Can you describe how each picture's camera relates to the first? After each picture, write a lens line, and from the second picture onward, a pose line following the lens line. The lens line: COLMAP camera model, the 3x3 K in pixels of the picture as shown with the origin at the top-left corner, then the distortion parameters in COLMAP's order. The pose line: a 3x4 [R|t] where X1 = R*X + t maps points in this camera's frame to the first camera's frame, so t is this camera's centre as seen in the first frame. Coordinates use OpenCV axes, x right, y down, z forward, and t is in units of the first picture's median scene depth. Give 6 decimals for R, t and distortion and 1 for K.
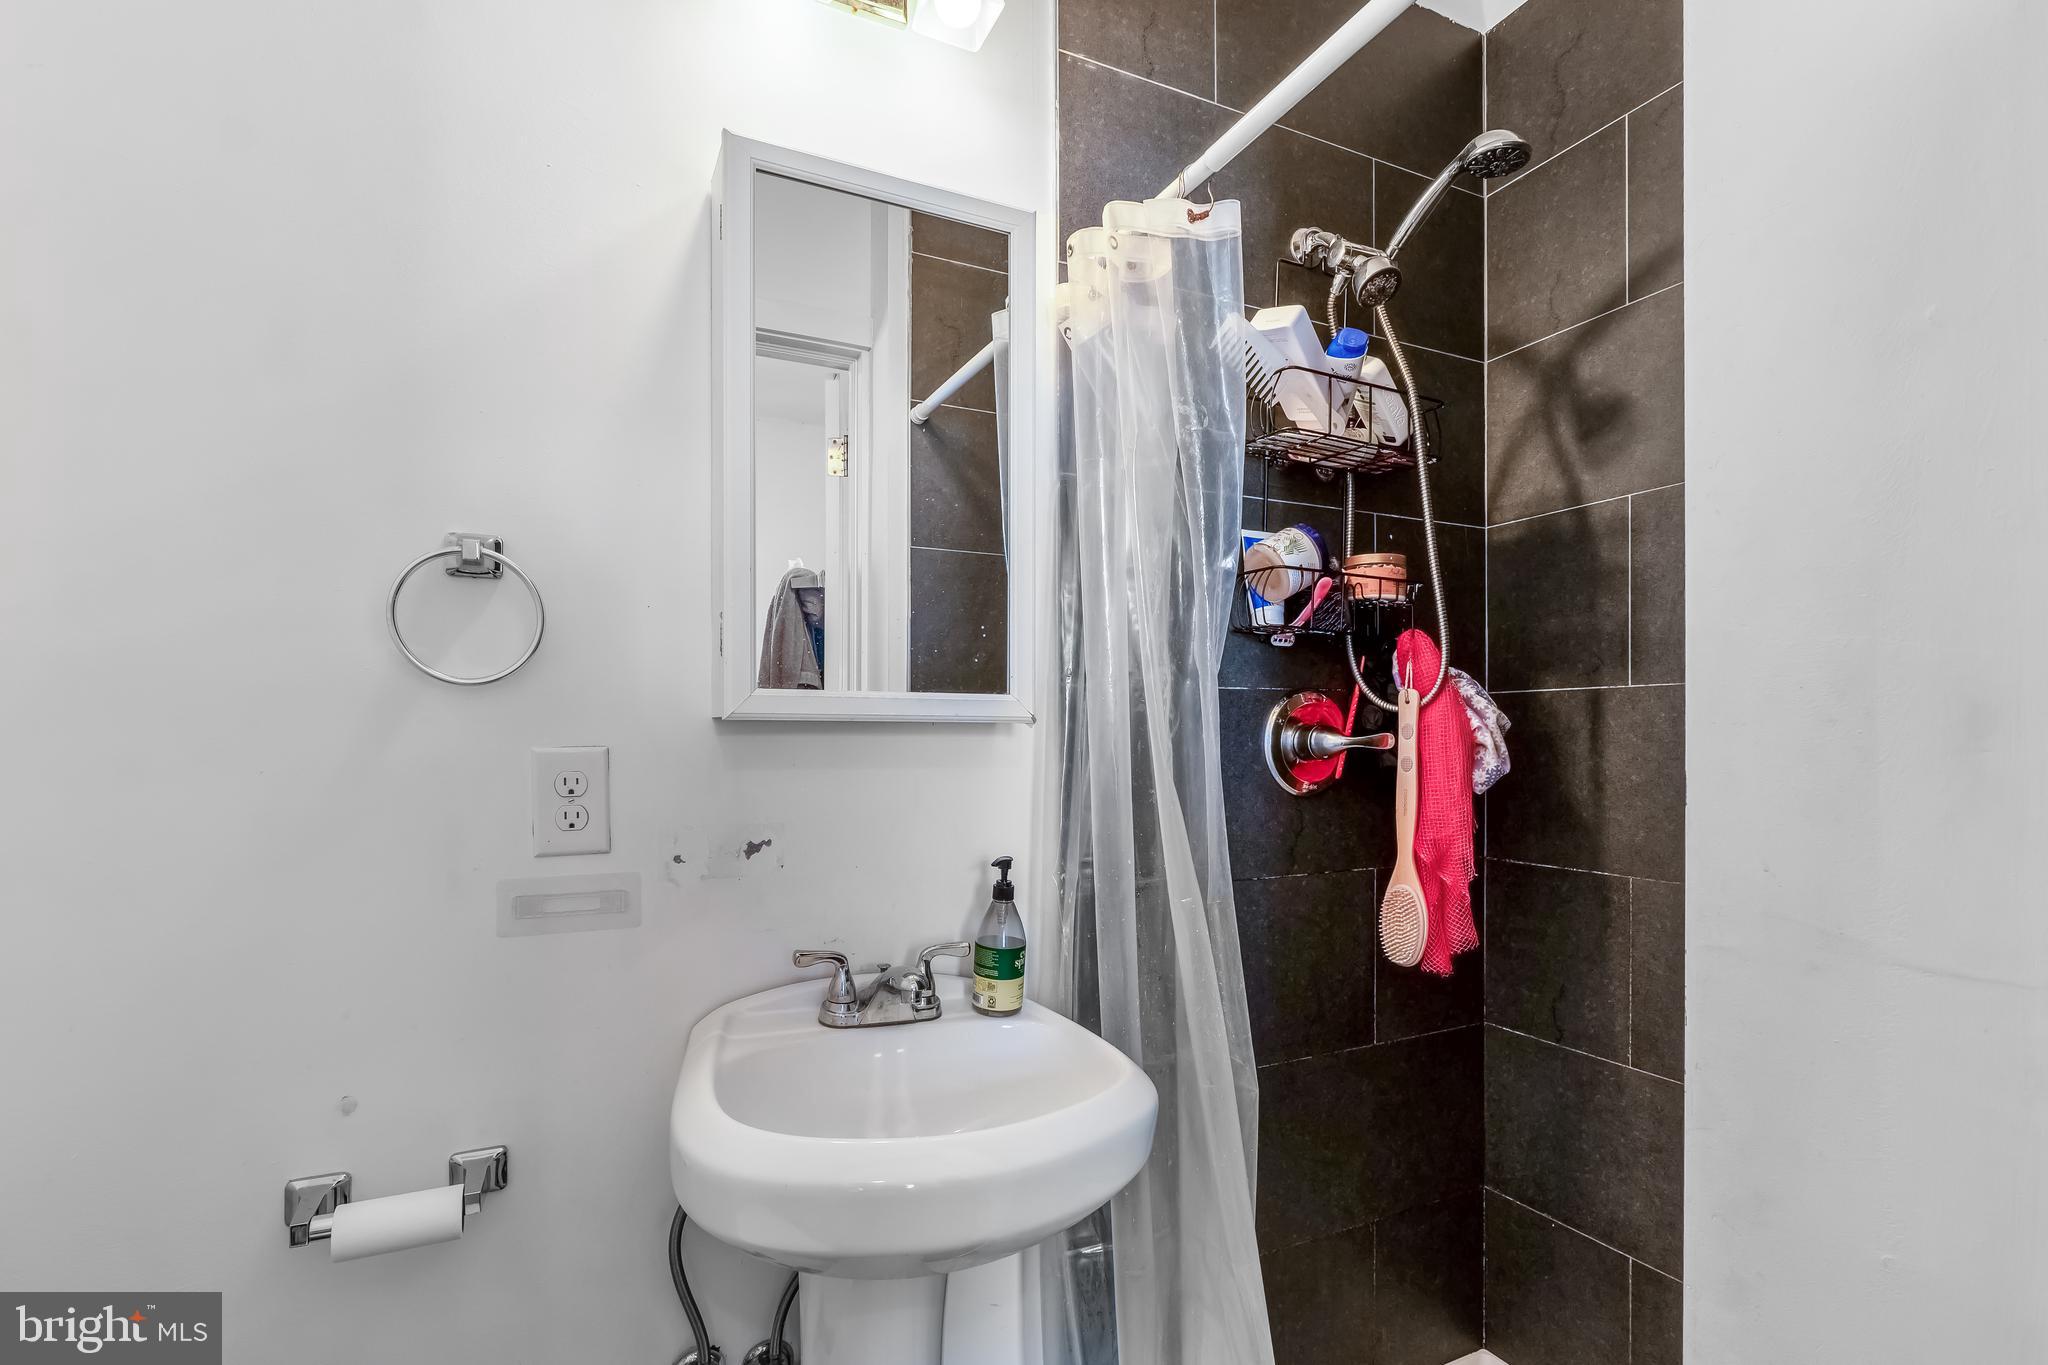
lens RADIAL K [[949.0, 0, 1008.2], [0, 949.0, 736.0], [0, 0, 1]] dist [-0.000642, 0.000094]
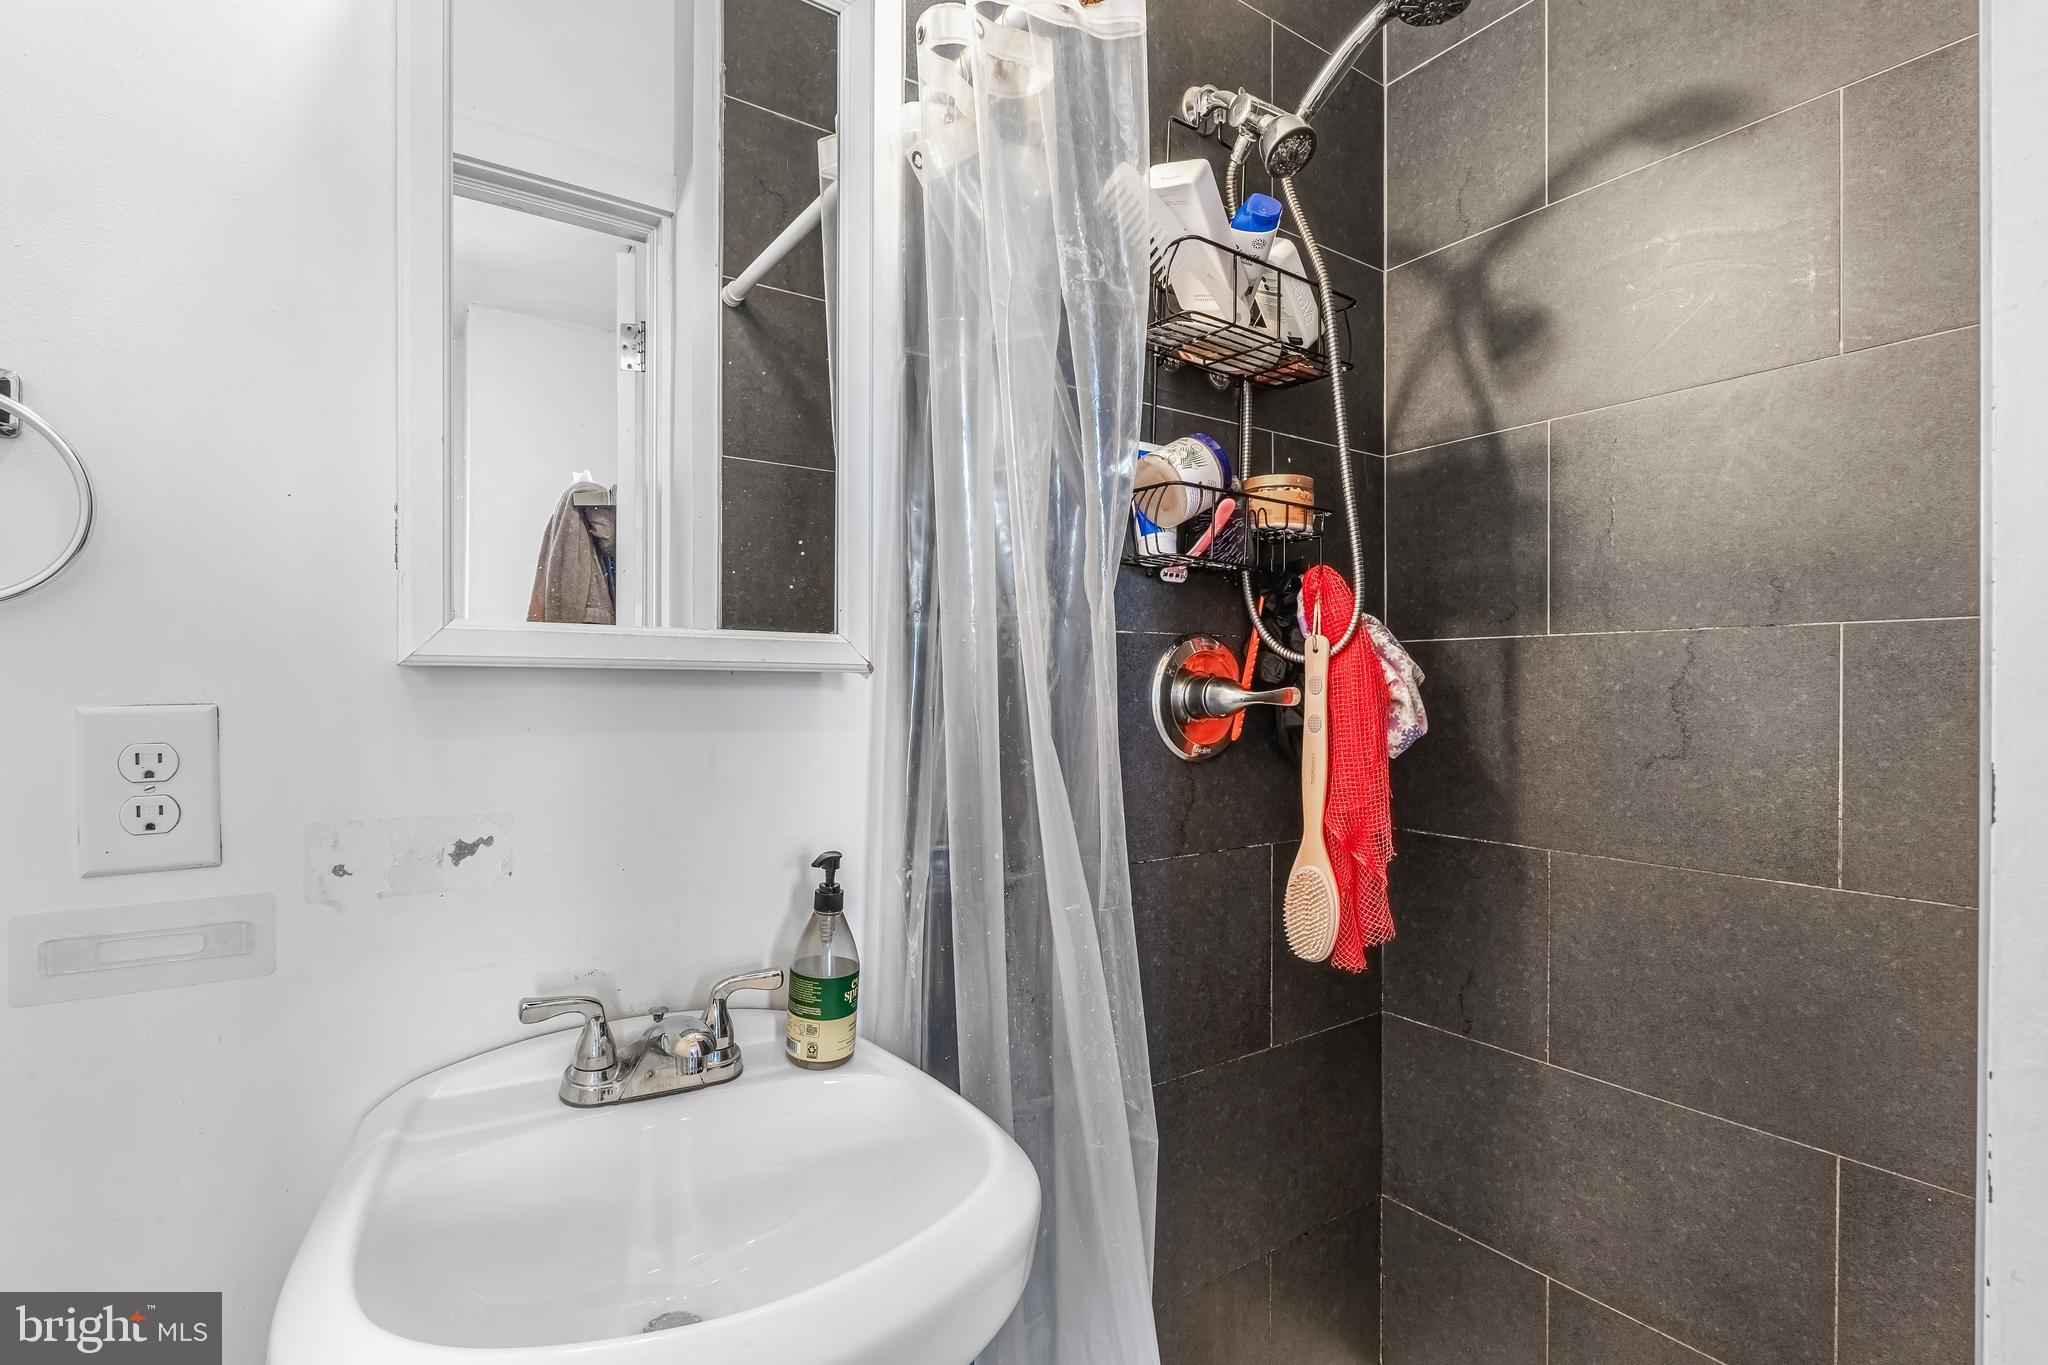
lens RADIAL K [[956.4, 0, 1008.3], [0, 956.4, 708.1], [0, 0, 1]] dist [-0.003553, -0.000270]
pose [[0.986732, 0.000131, 0.162356, 0.009936], [-0.003879, 0.999733, 0.022768, -0.002786], [-0.162310, -0.023096, 0.986470, 0.200052]]
